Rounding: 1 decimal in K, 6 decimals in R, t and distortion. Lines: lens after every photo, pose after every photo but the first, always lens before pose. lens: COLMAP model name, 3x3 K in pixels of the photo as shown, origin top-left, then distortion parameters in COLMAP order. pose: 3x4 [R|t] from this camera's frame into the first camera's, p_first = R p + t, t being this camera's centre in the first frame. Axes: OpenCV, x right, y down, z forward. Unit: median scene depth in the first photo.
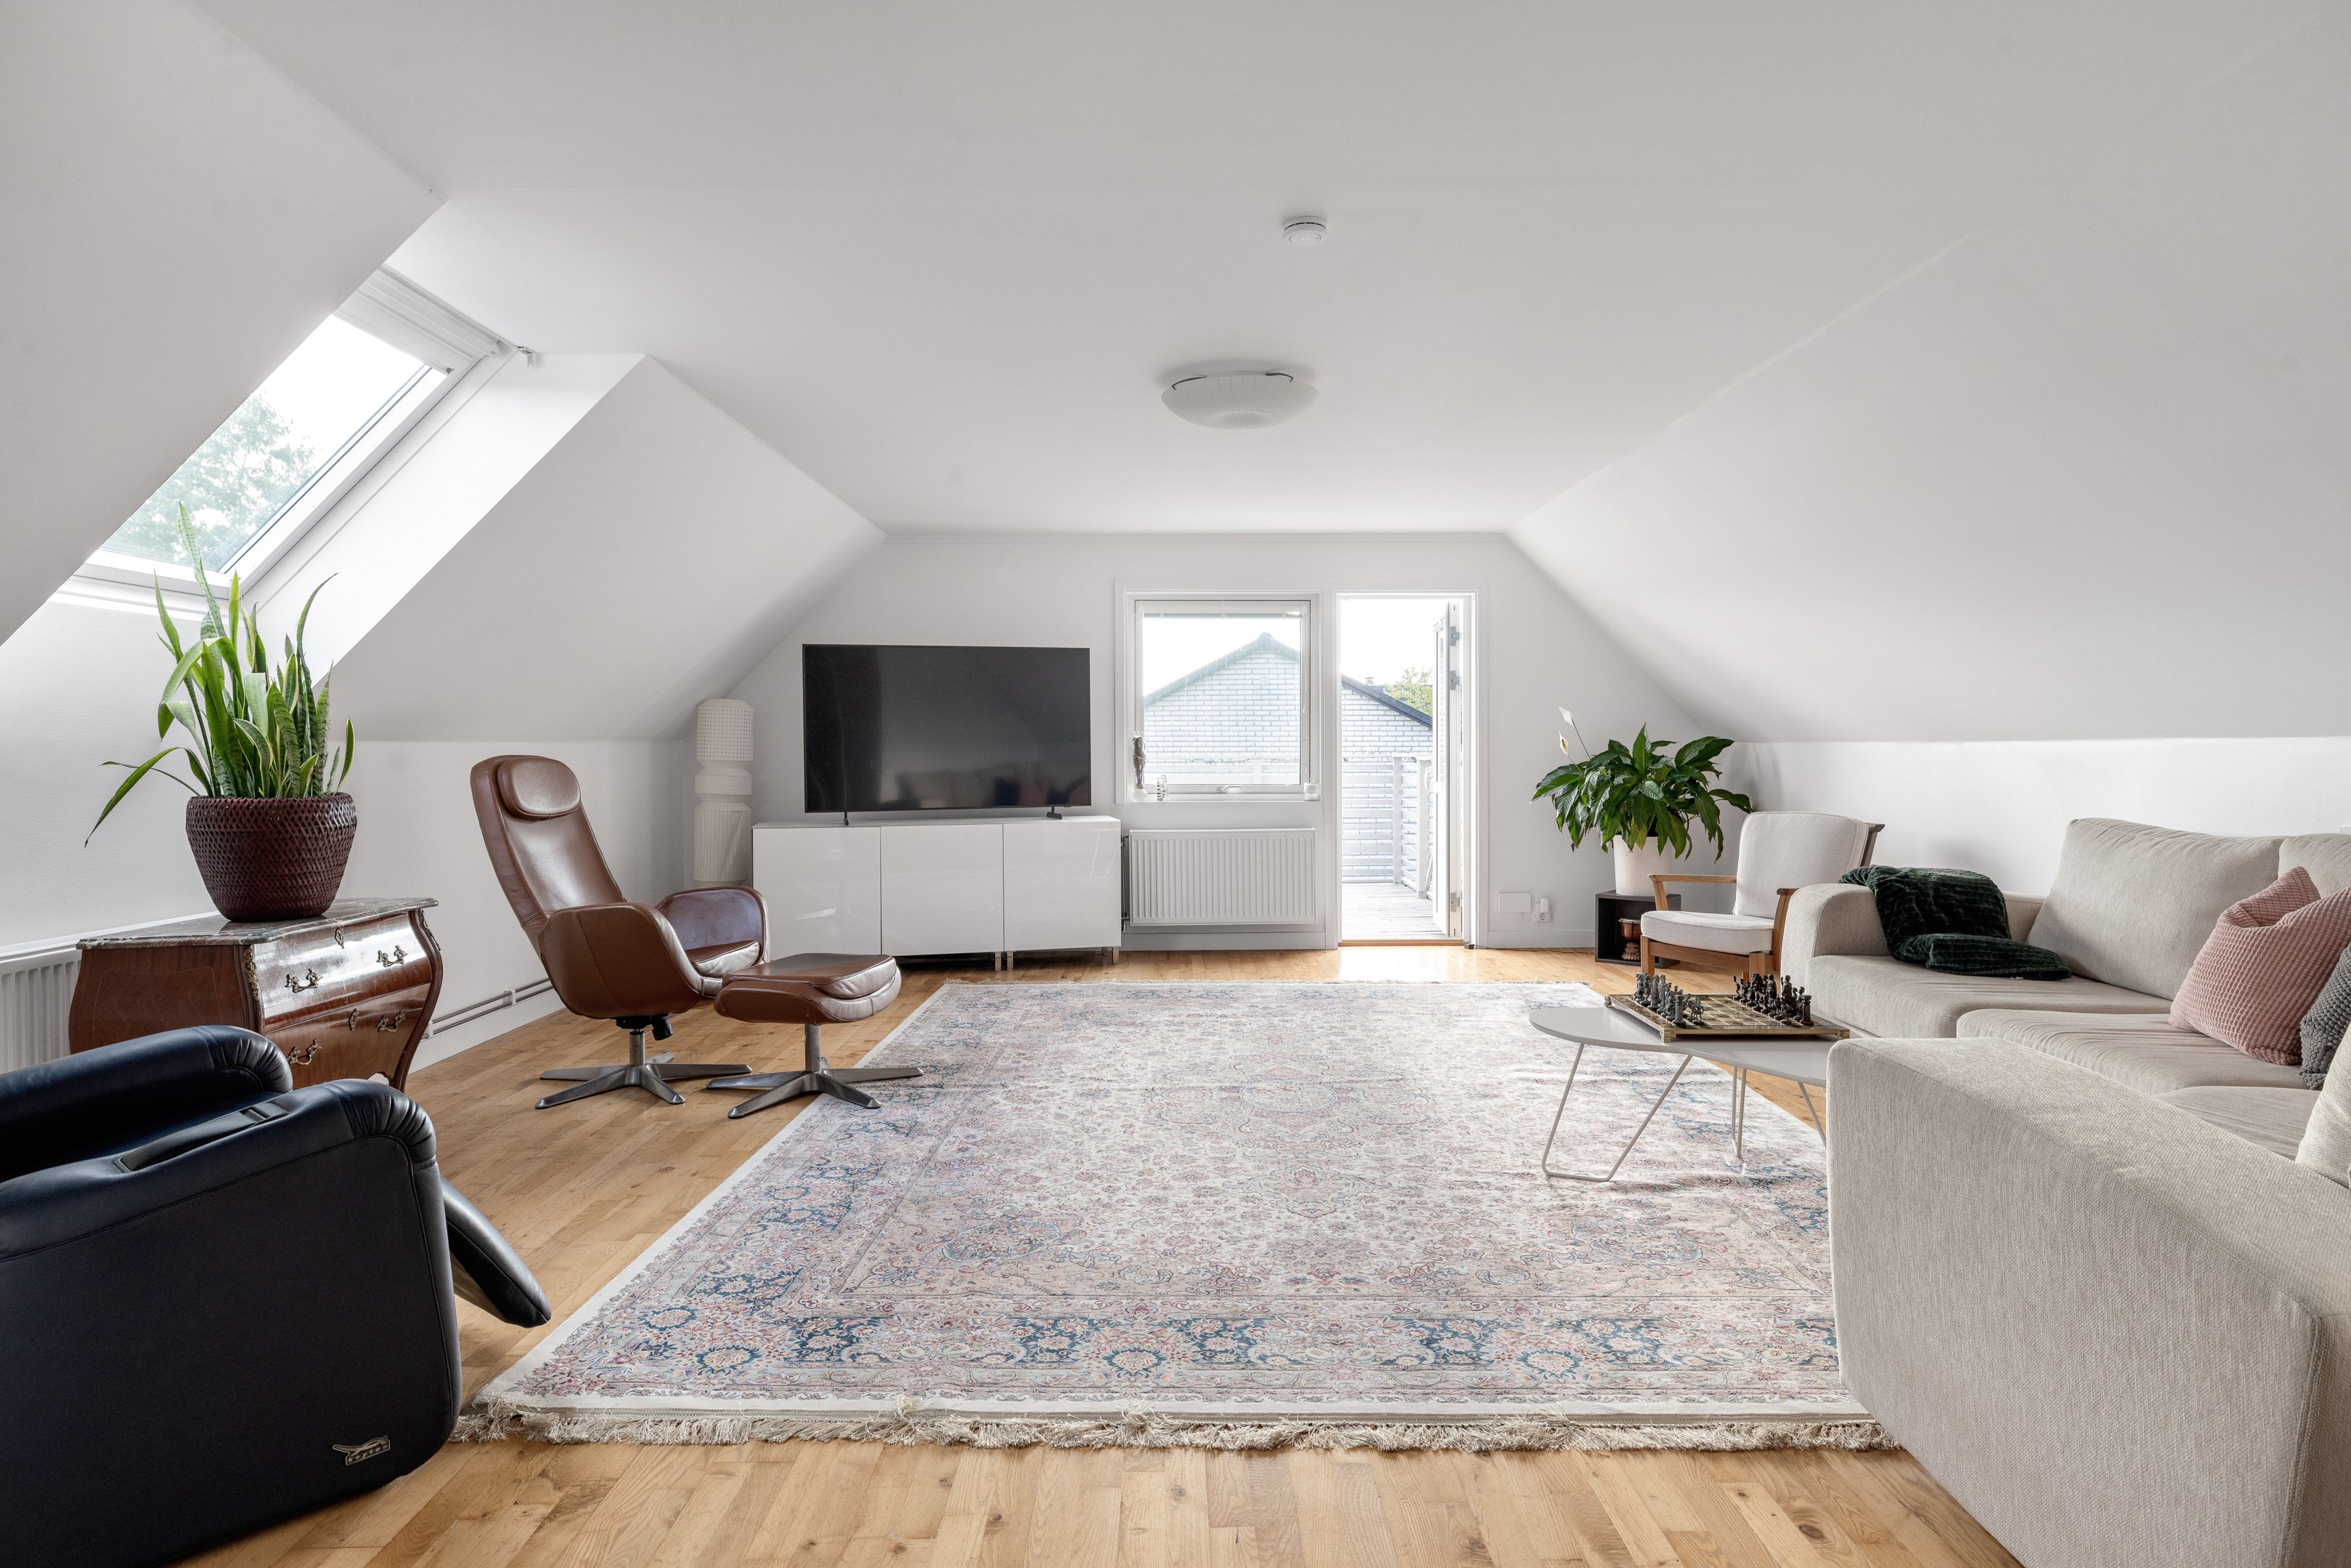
lens RADIAL K [[1454.9, 0, 1160.7], [0, 1454.9, 740.7], [0, 0, 1]] dist [-0.002297, 0.000605]
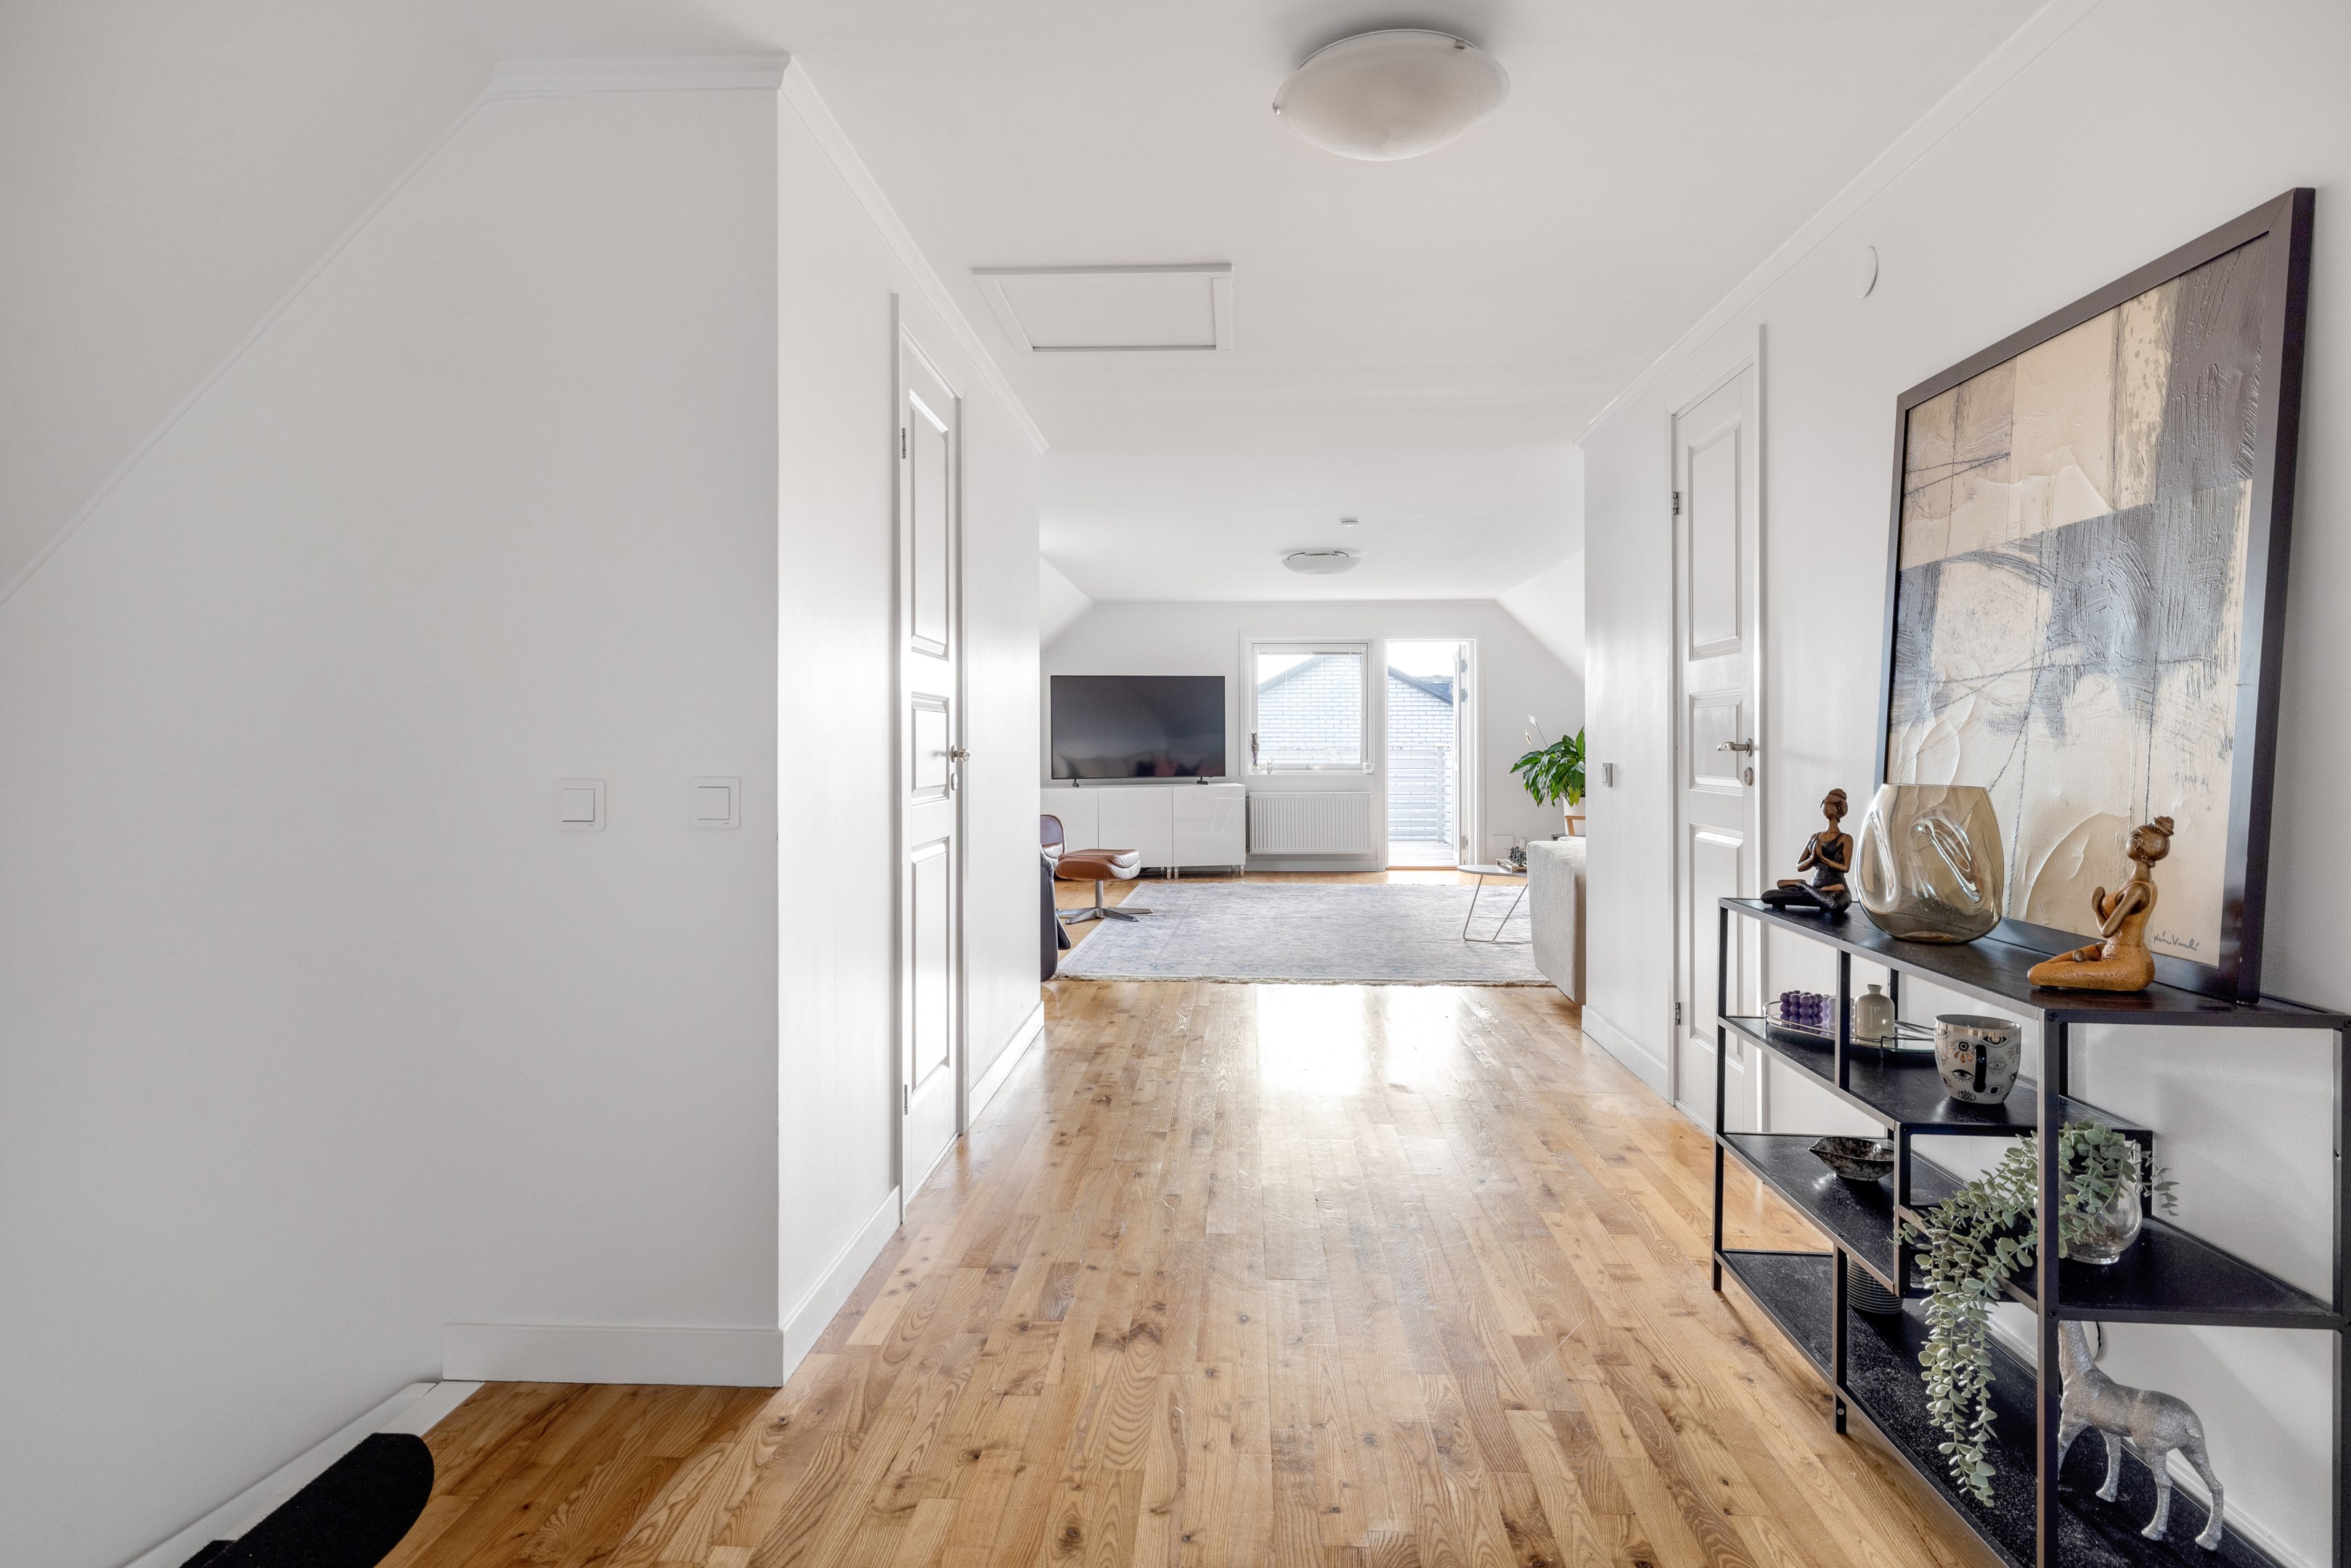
lens RADIAL K [[1454.9, 0, 1160.7], [0, 1454.9, 740.7], [0, 0, 1]] dist [-0.002297, 0.000605]
pose [[0.998485, 0.002484, -0.054973, -0.032440], [-0.002103, 0.999973, 0.006991, -0.004699], [0.054989, -0.006865, 0.998463, -0.576202]]
